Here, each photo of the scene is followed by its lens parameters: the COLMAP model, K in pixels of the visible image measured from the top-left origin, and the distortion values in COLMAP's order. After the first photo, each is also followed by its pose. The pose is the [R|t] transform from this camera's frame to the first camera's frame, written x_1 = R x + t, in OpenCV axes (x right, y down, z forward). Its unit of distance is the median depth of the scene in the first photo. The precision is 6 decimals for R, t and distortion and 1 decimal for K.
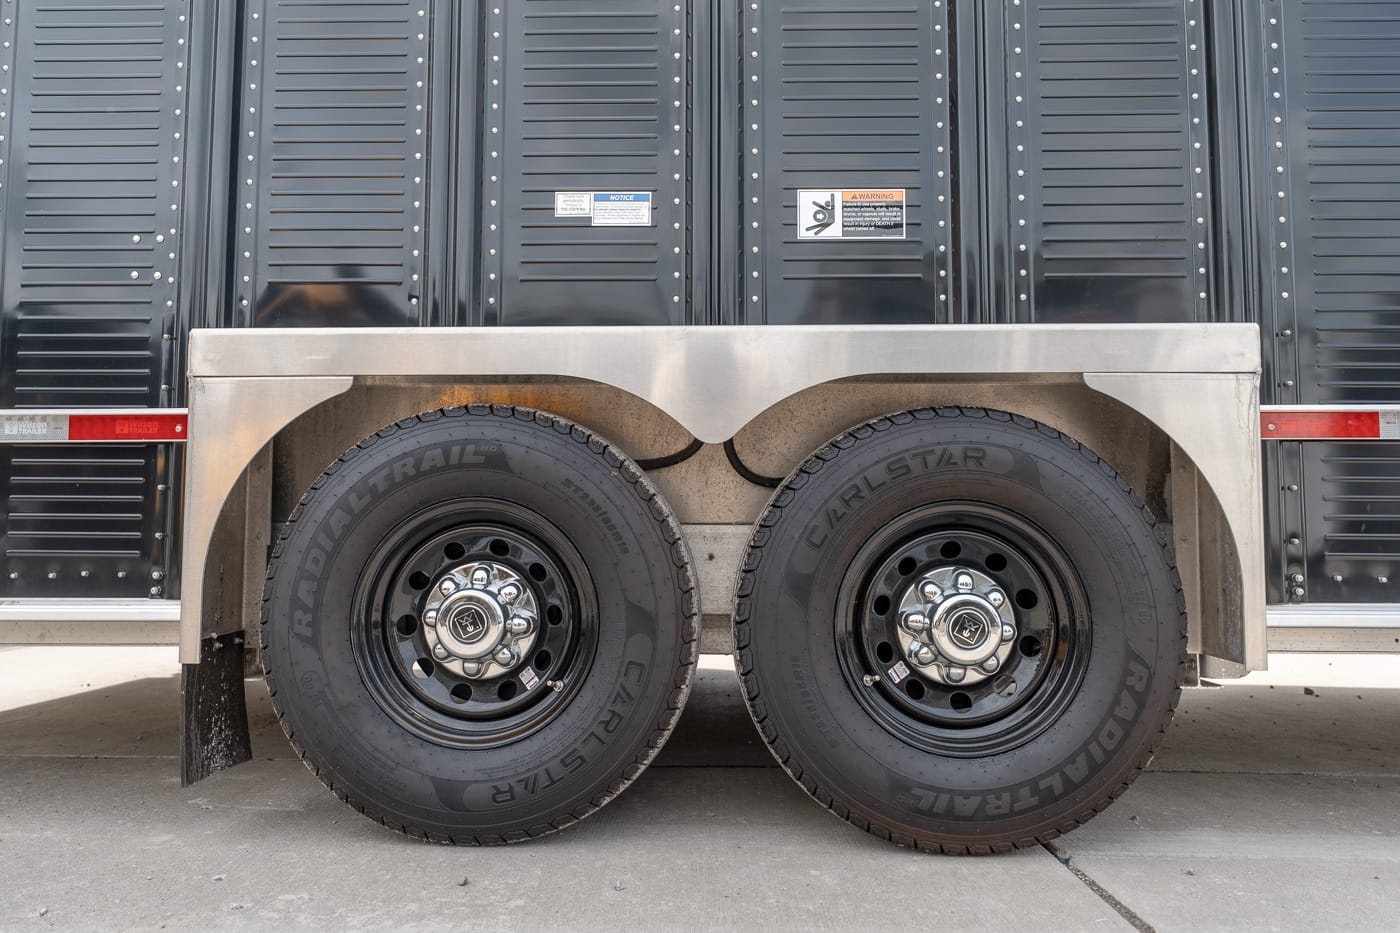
lens RADIAL K [[916.8, 0, 691.7], [0, 916.8, 470.6], [0, 0, 1]] dist [0.000605, 0.002867]
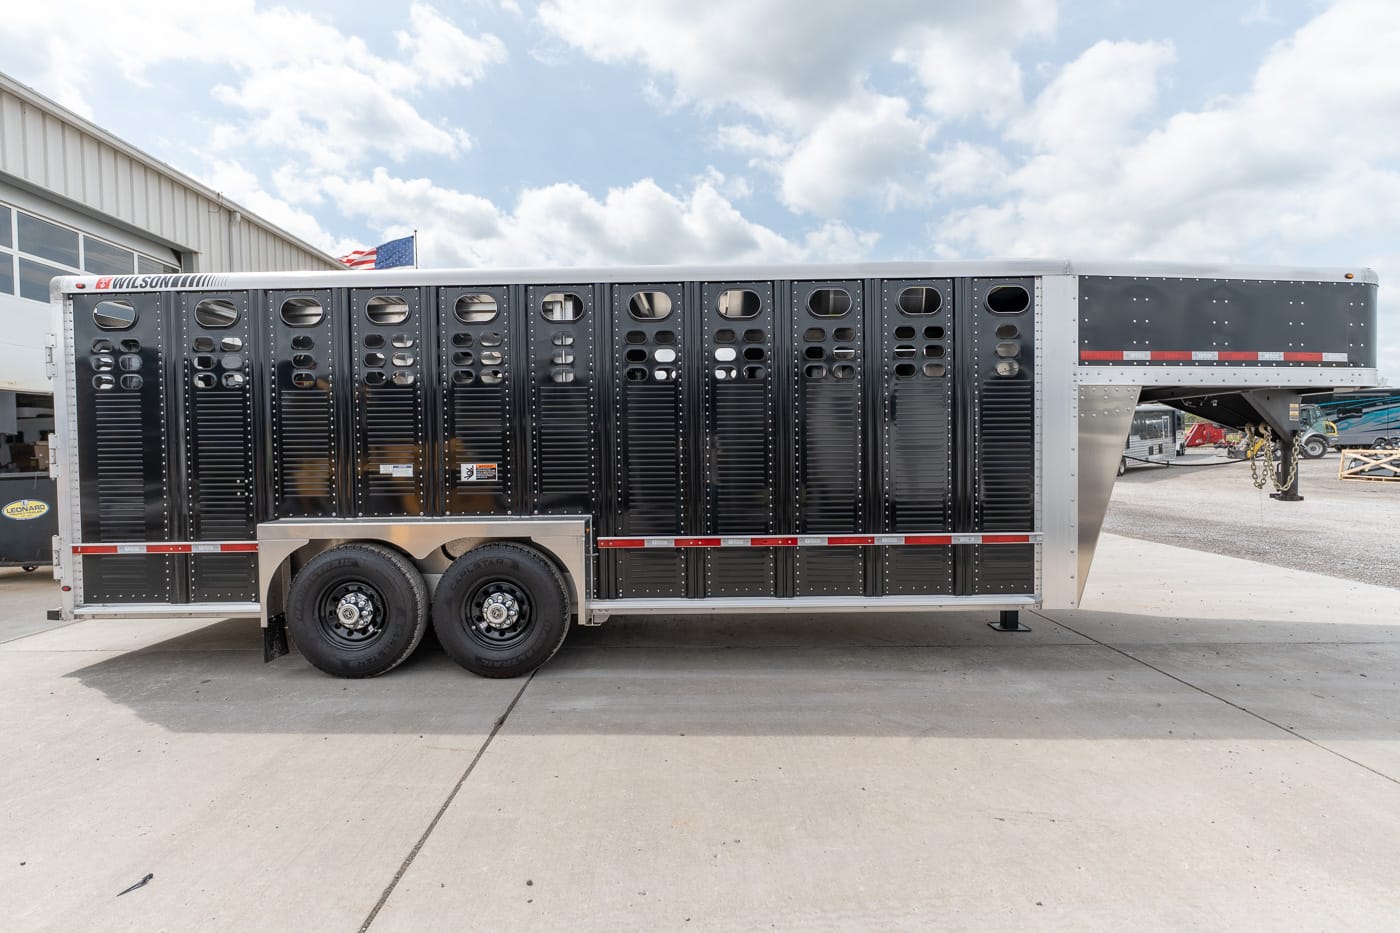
lens RADIAL K [[714.2, 0, 695.9], [0, 714.2, 464.4], [0, 0, 1]] dist [-0.000675, -0.000714]
pose [[0.999753, -0.014240, 0.017055, 0.942152], [0.012649, 0.995863, 0.089983, -0.566860], [-0.018266, -0.089745, 0.995797, -1.490646]]
